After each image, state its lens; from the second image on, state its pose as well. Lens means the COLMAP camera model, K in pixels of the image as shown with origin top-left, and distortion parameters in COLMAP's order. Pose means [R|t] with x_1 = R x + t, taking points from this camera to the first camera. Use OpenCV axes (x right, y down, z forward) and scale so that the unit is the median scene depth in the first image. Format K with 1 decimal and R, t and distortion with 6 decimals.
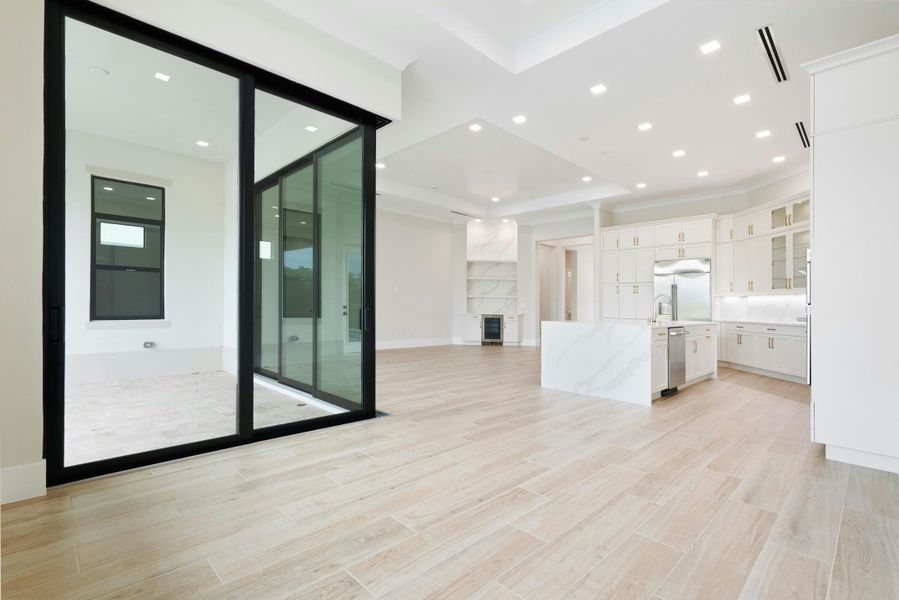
lens RADIAL K [[425.5, 0, 452.0], [0, 425.5, 298.4], [0, 0, 1]] dist [0.000687, 0.000255]
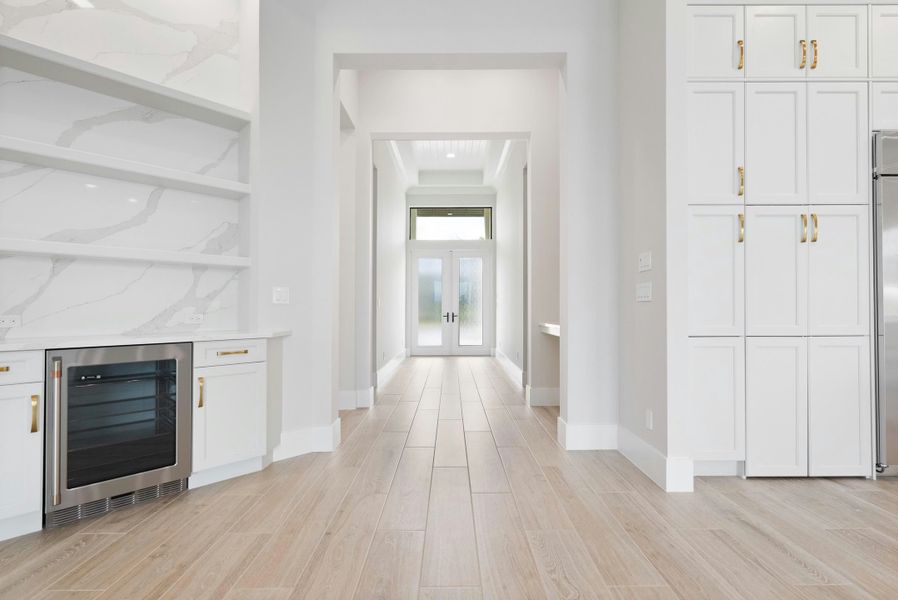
lens RADIAL K [[425.0, 0, 452.1], [0, 425.0, 295.1], [0, 0, 1]] dist [0.000687, 0.000255]
pose [[0.713308, 0.007521, 0.700810, 0.070962], [0.000379, 0.999938, -0.011116, 0.019759], [-0.700851, 0.008194, 0.713261, 0.818211]]
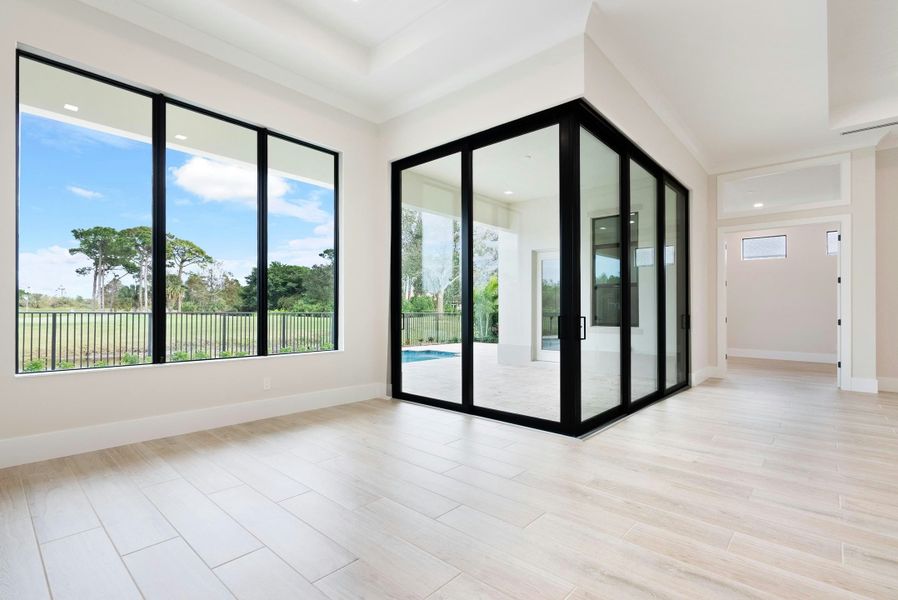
lens RADIAL K [[425.0, 0, 446.8], [0, 425.0, 310.4], [0, 0, 1]] dist [0.000687, 0.000255]
pose [[0.055067, -0.011266, -0.998419, 0.267965], [0.010003, 0.999892, -0.010731, 0.007130], [0.998433, -0.009396, 0.055174, 0.259463]]
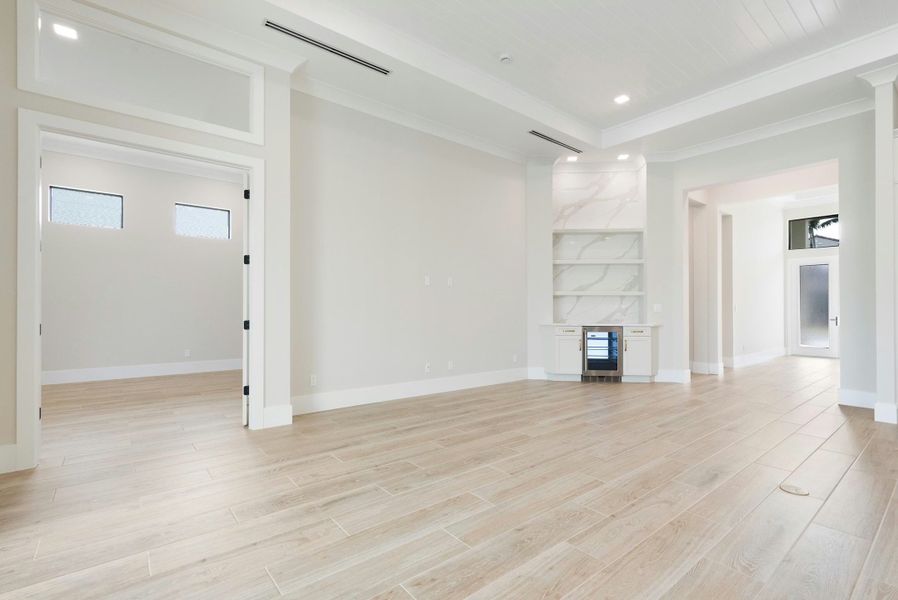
lens RADIAL K [[425.0, 0, 447.2], [0, 425.0, 304.5], [0, 0, 1]] dist [0.000687, 0.000255]
pose [[0.994005, -0.009022, -0.108964, -0.046300], [0.010030, 0.999912, 0.008707, 0.003385], [0.108876, -0.009748, 0.994008, 0.460877]]
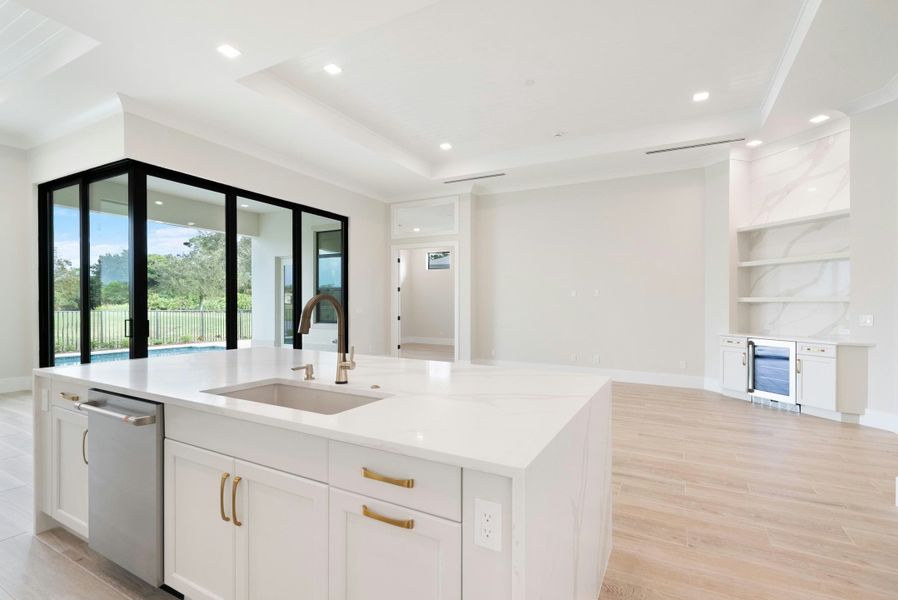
lens RADIAL K [[425.0, 0, 451.6], [0, 425.0, 311.0], [0, 0, 1]] dist [0.000687, 0.000255]
pose [[0.281204, 0.005676, -0.959631, 0.465430], [0.010723, 0.999901, 0.009057, -0.000433], [0.959588, -0.012837, 0.281116, 0.577995]]
